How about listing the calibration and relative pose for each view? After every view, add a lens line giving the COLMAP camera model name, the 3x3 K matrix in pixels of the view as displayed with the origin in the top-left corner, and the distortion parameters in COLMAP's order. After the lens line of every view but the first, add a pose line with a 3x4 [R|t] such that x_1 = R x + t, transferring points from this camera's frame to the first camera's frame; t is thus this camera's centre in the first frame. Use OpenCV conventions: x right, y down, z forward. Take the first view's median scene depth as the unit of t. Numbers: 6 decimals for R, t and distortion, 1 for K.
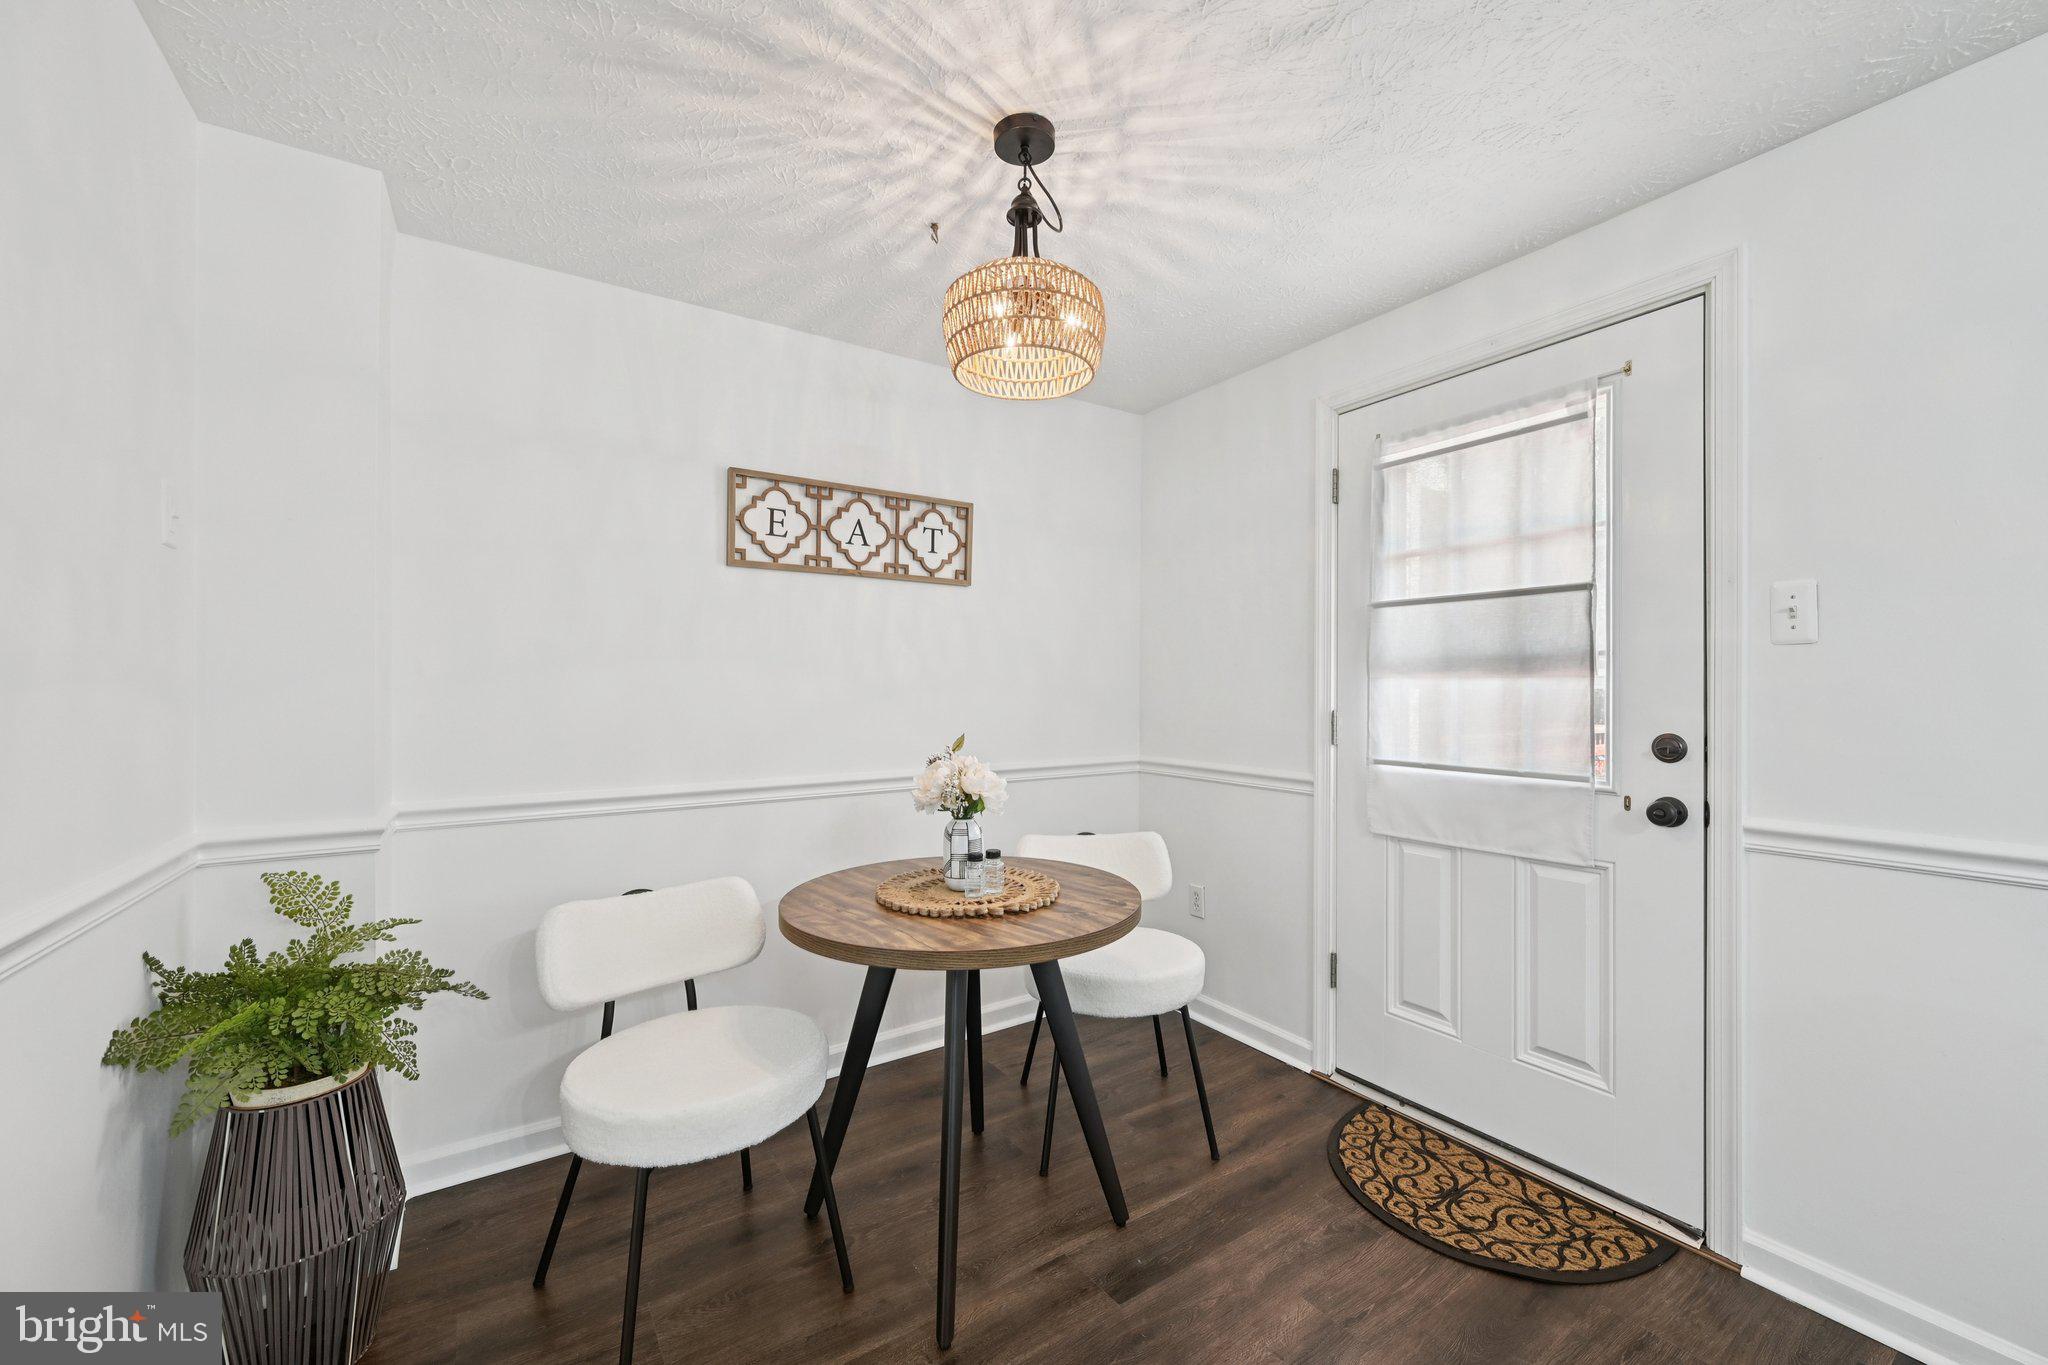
lens RADIAL K [[809.5, 0, 1036.6], [0, 809.5, 689.3], [0, 0, 1]] dist [-0.000540, 0.000126]
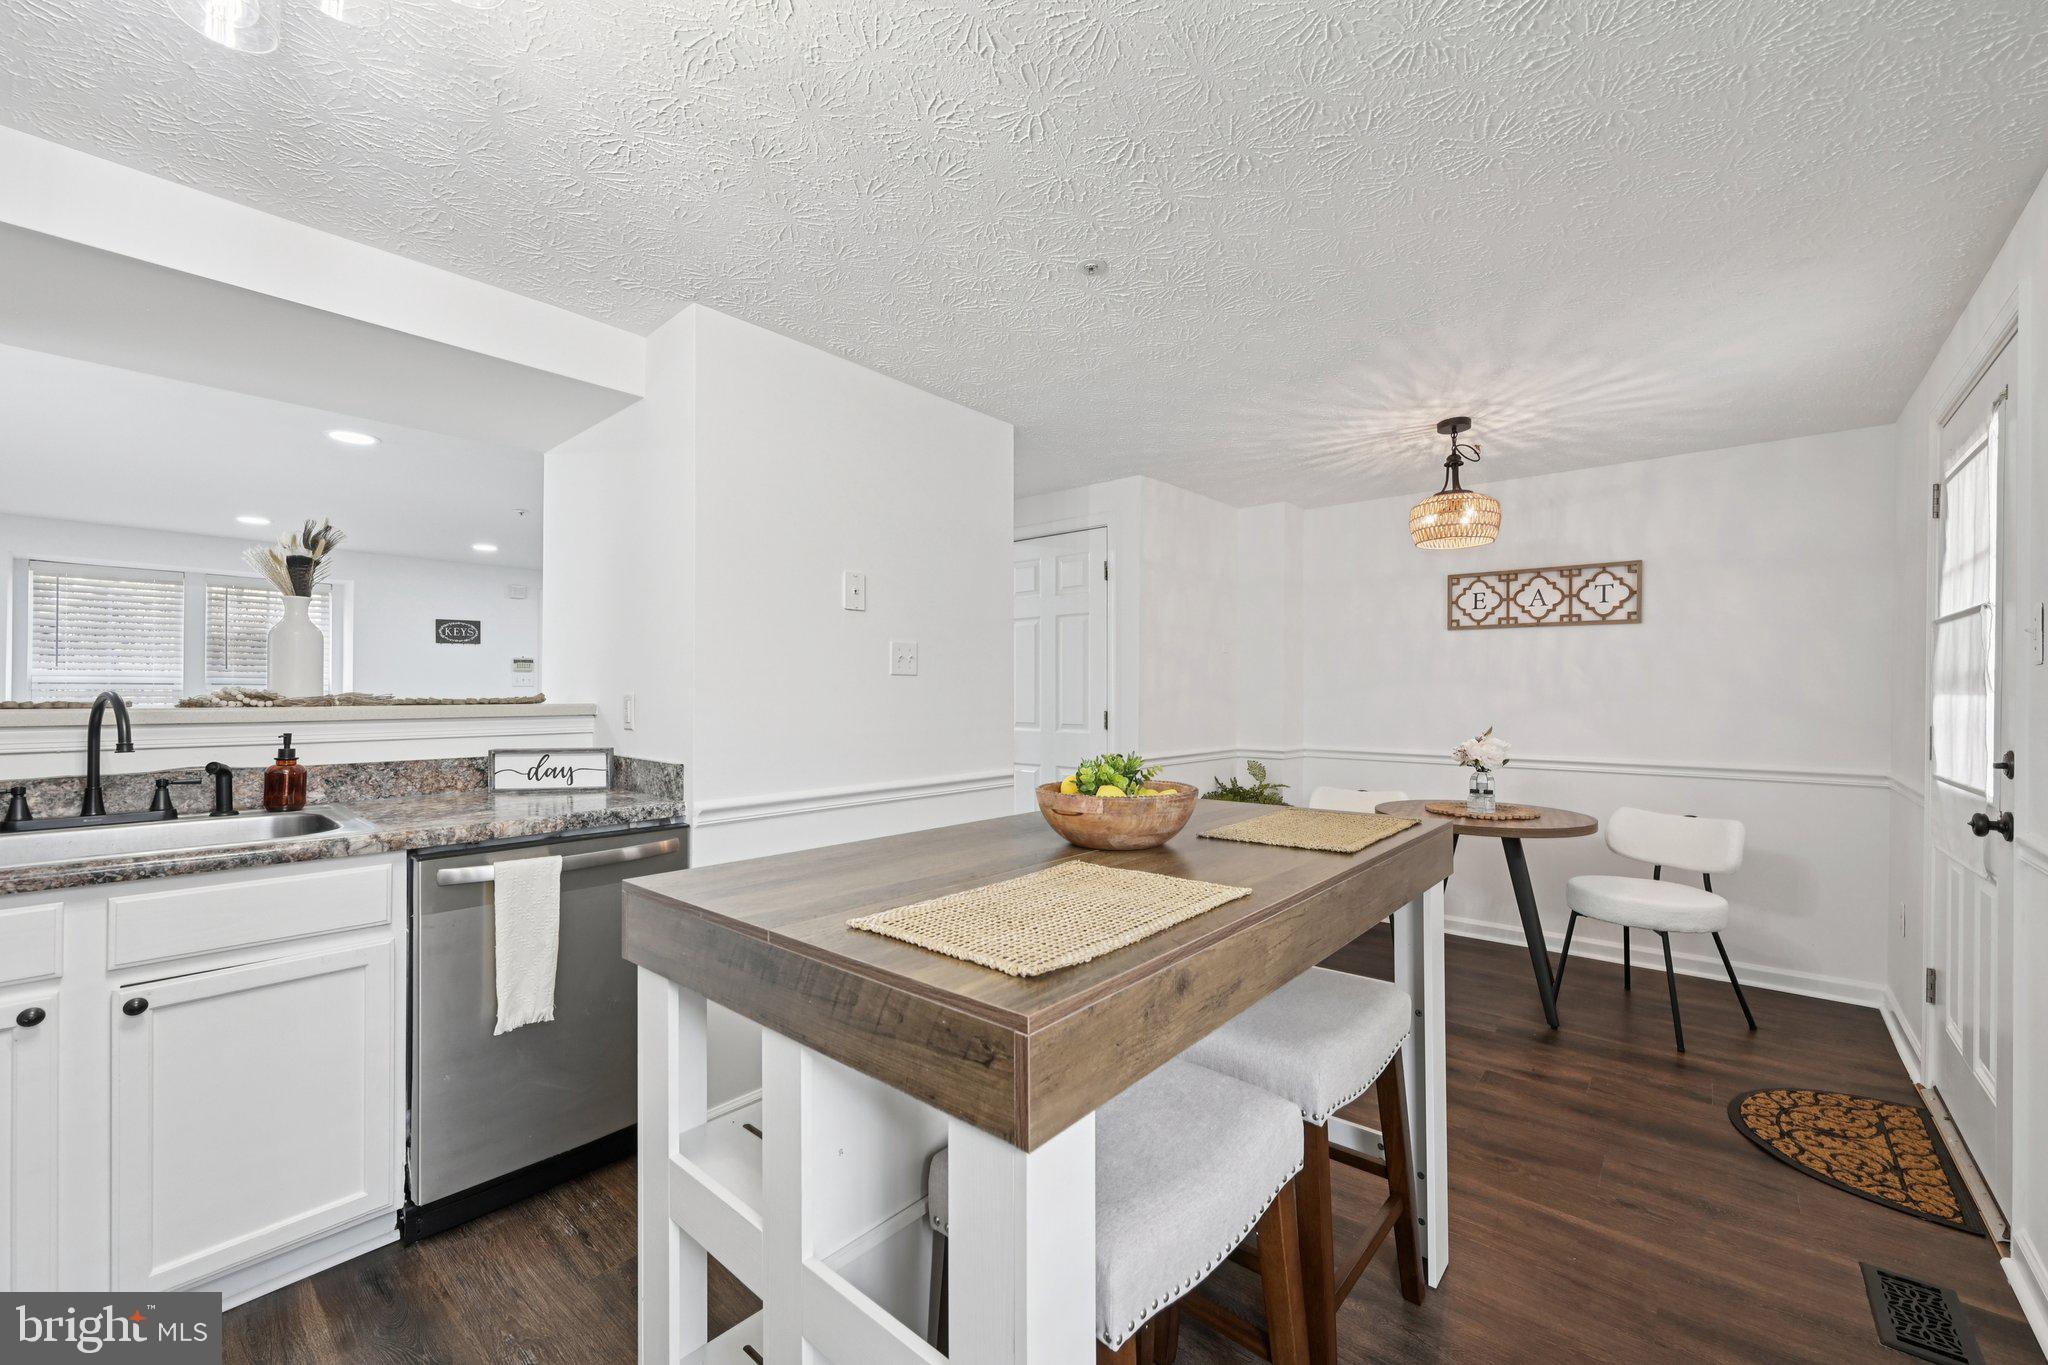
lens RADIAL K [[809.5, 0, 1036.6], [0, 809.5, 689.3], [0, 0, 1]] dist [-0.000540, 0.000126]
pose [[0.270040, -0.004866, -0.962837, 1.052729], [-0.009268, 0.999928, -0.007653, -0.000532], [0.962805, 0.010990, 0.269975, -0.341354]]
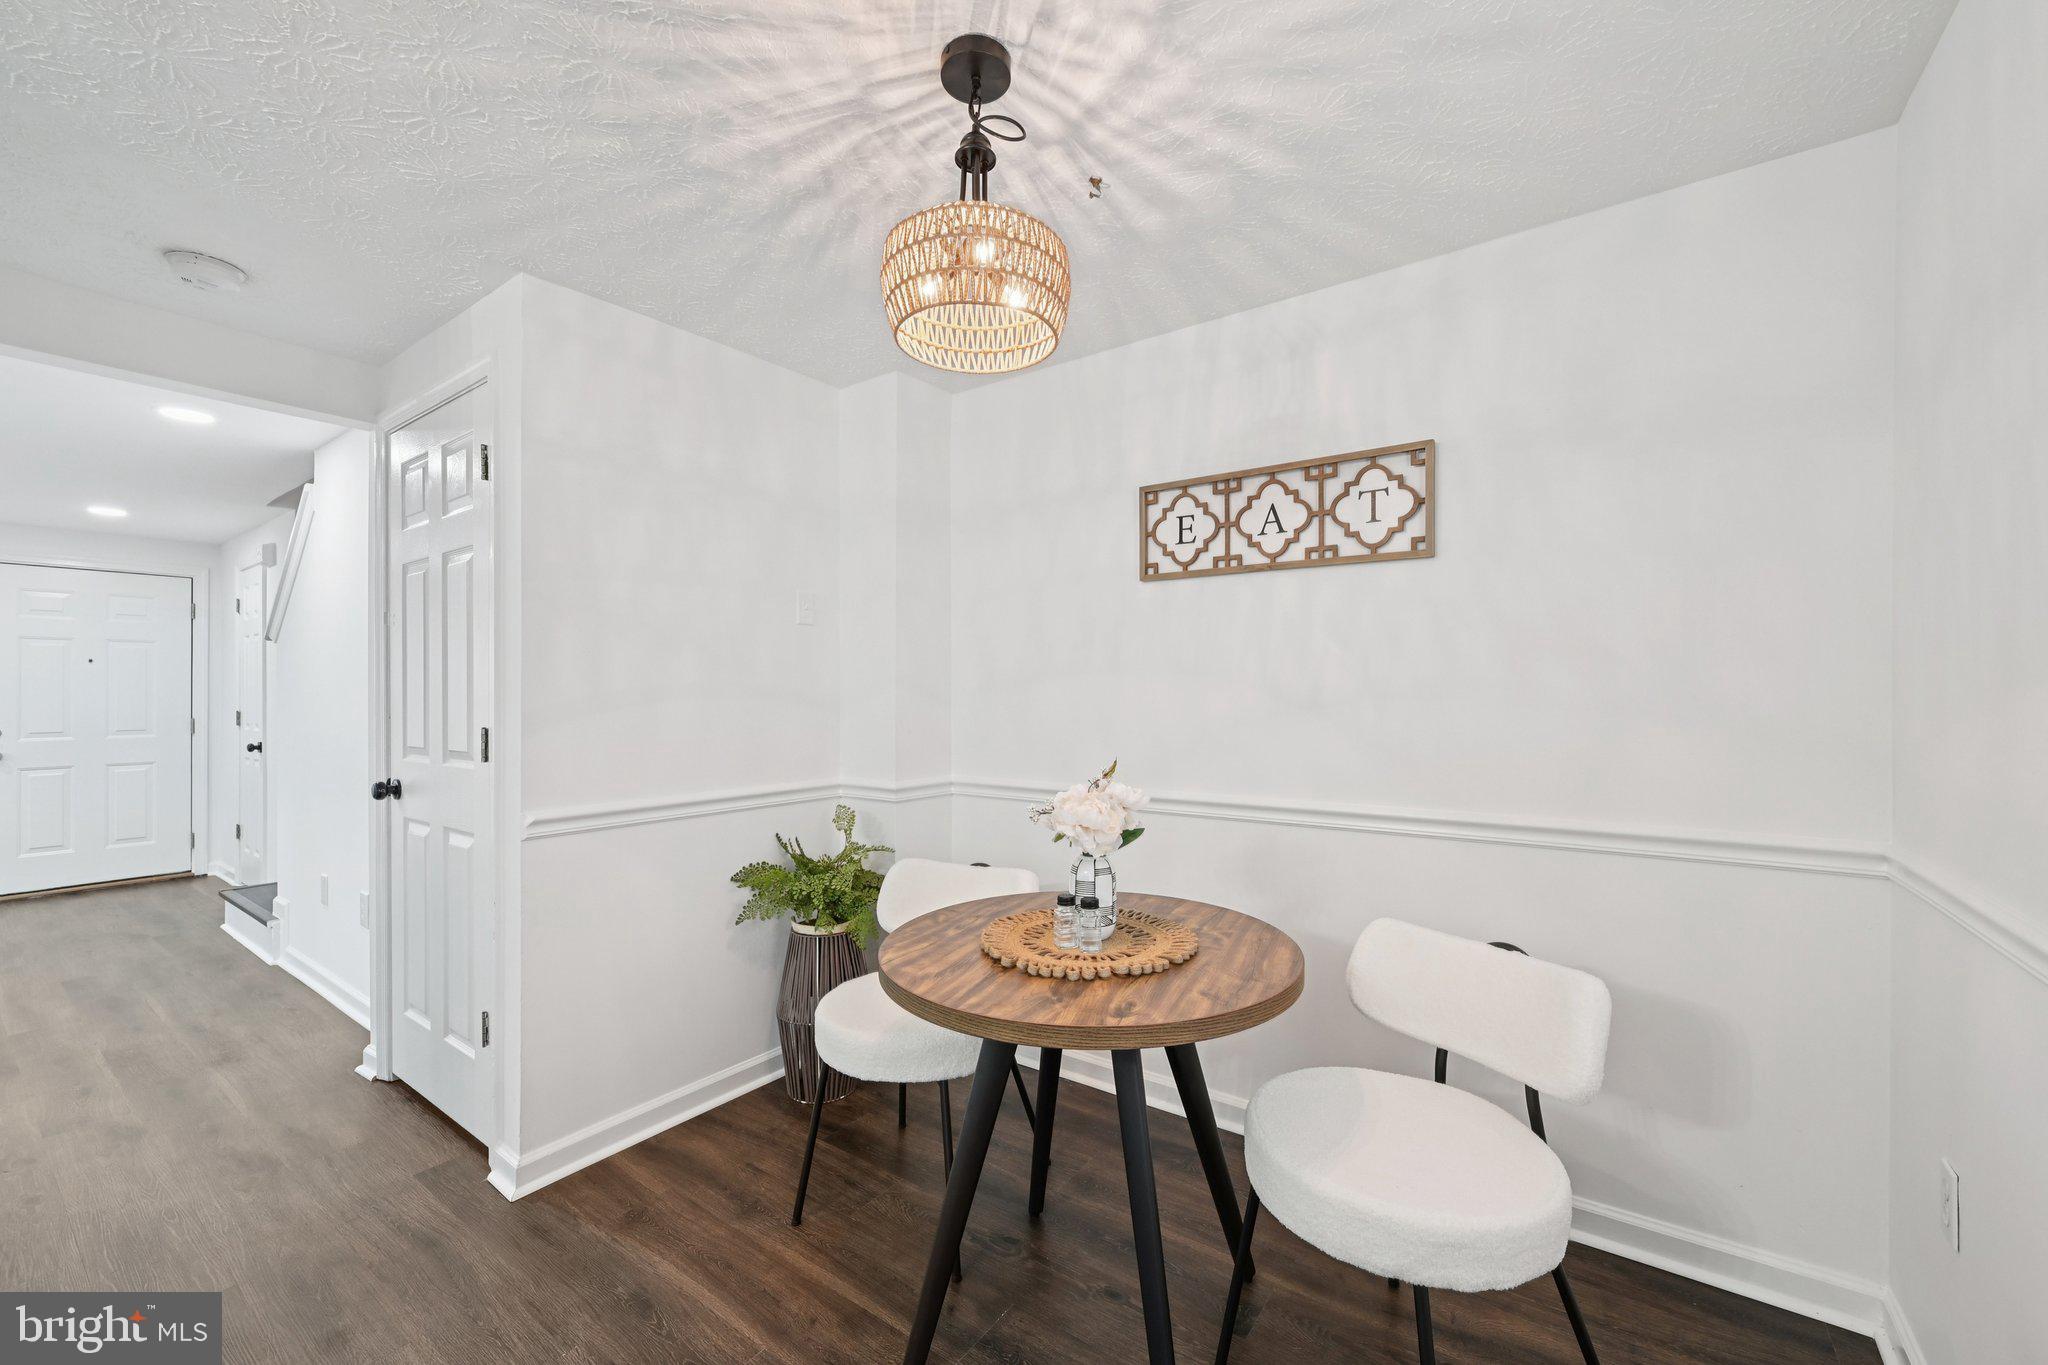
lens RADIAL K [[809.5, 0, 1036.6], [0, 809.5, 689.3], [0, 0, 1]] dist [-0.000540, 0.000126]
pose [[0.355501, -0.005810, -0.934658, 0.524147], [0.000171, 0.999981, -0.006151, -0.007912], [0.934676, 0.002027, 0.355495, 0.486236]]
